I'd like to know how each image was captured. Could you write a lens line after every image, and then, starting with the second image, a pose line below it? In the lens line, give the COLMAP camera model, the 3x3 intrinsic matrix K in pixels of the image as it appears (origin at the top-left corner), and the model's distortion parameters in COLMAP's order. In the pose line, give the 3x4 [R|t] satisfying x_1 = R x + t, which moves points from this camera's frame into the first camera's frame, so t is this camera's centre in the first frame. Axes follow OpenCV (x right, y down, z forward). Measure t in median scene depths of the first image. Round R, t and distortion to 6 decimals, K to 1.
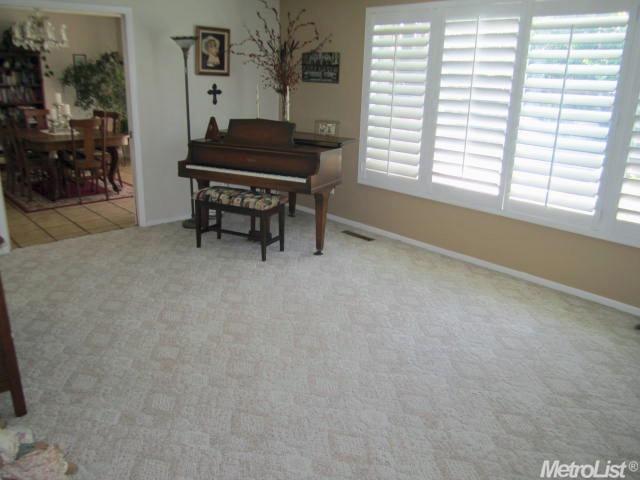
lens RADIAL K [[525.7, 0, 320.0], [0, 525.7, 240.0], [0, 0, 1]] dist [-0.106491, 0.068655]
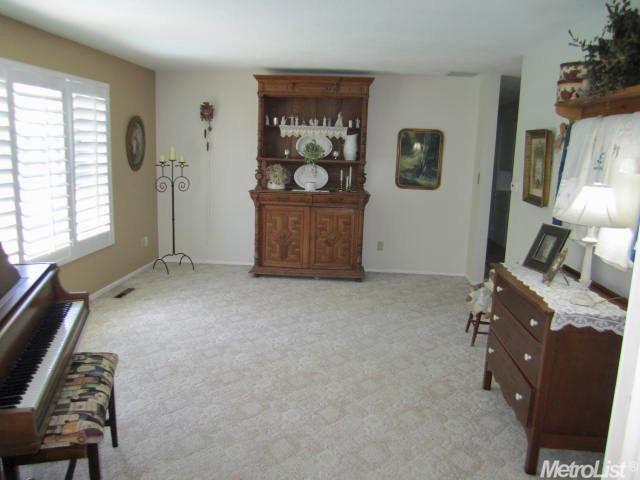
lens RADIAL K [[525.7, 0, 320.0], [0, 525.7, 240.0], [0, 0, 1]] dist [-0.106491, 0.068655]
pose [[-0.693494, -0.170489, 0.700000, -1.225008], [0.170888, 0.904946, 0.389705, -0.698427], [-0.699903, 0.389879, -0.598440, 2.054164]]
